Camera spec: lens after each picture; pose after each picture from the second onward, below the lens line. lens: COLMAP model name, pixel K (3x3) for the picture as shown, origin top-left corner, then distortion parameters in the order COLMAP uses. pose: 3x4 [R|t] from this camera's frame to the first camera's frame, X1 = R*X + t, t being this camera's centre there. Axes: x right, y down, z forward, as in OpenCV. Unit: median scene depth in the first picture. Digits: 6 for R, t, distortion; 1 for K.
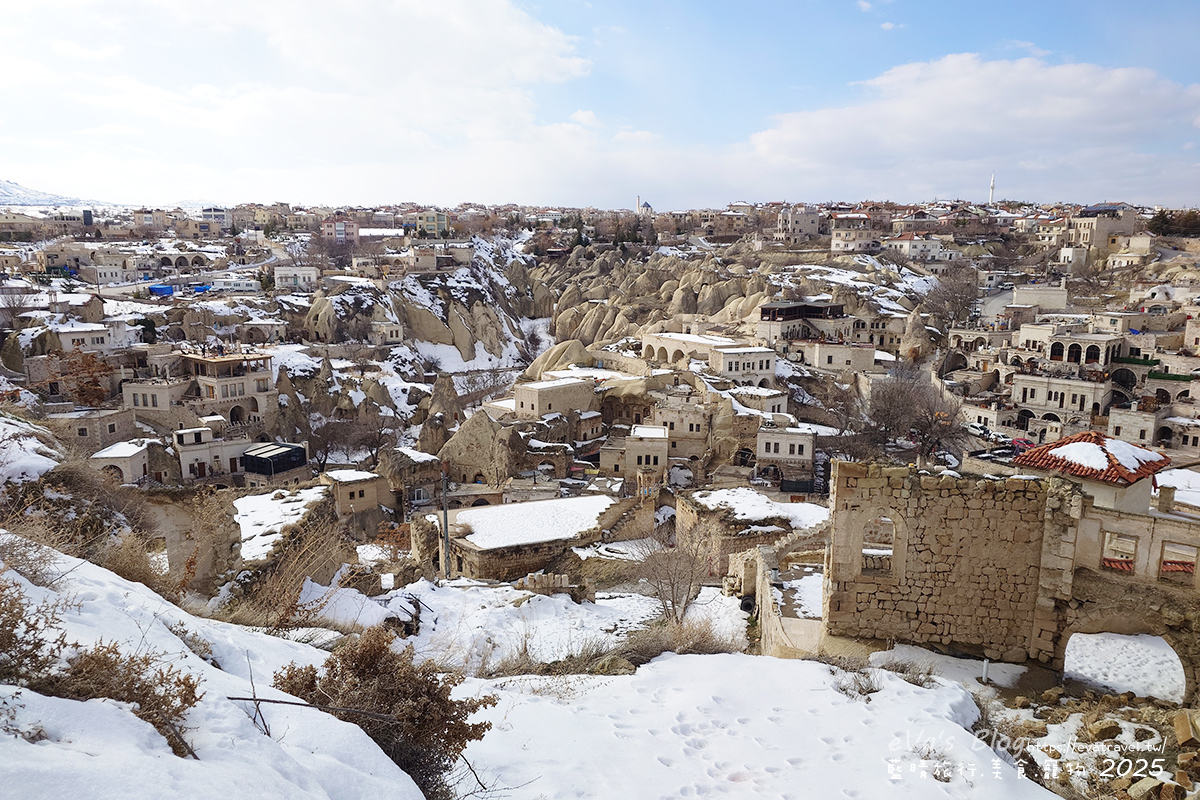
lens RADIAL K [[847.4, 0, 600.0], [0, 847.4, 398.7], [0, 0, 1]] dist [0.004729, -0.000483]
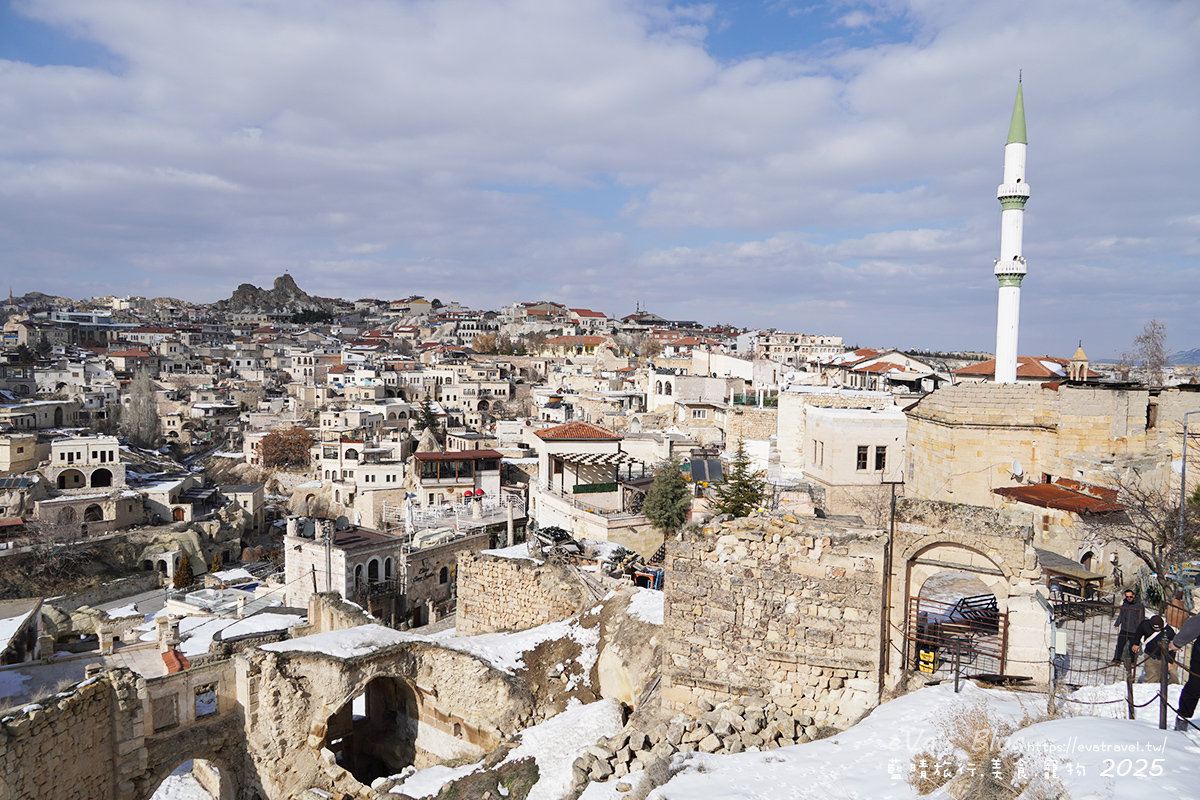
lens RADIAL K [[900.7, 0, 600.0], [0, 900.7, 409.3], [0, 0, 1]] dist [-0.026739, 0.032583]
pose [[0.051814, -0.075729, 0.995781, -0.142953], [0.154809, 0.985676, 0.066905, -0.057011], [-0.986585, 0.150690, 0.062795, 0.071557]]
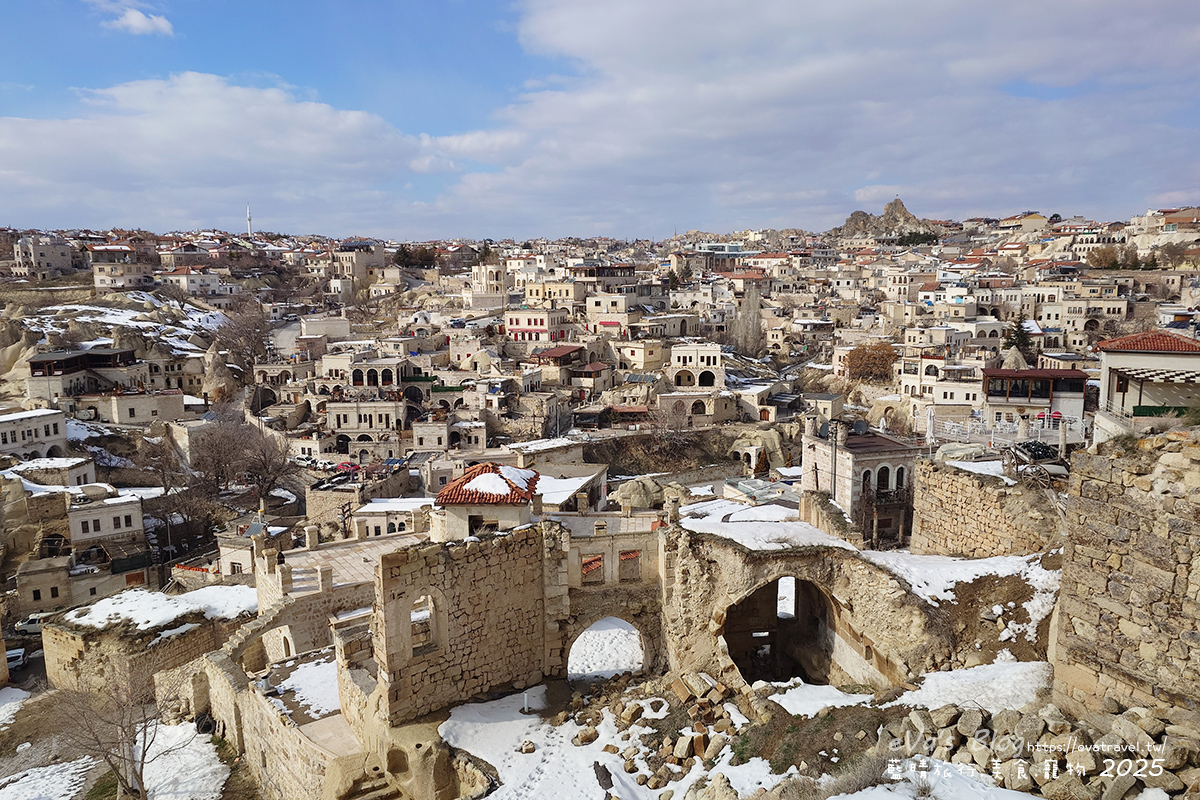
lens RADIAL K [[847.4, 0, 600.8], [0, 847.4, 392.1], [0, 0, 1]] dist [0.004729, -0.000483]
pose [[0.659582, -0.122107, 0.741648, -0.073512], [0.143148, 0.989063, 0.035534, -0.031685], [-0.737876, 0.082728, 0.669847, 0.033047]]
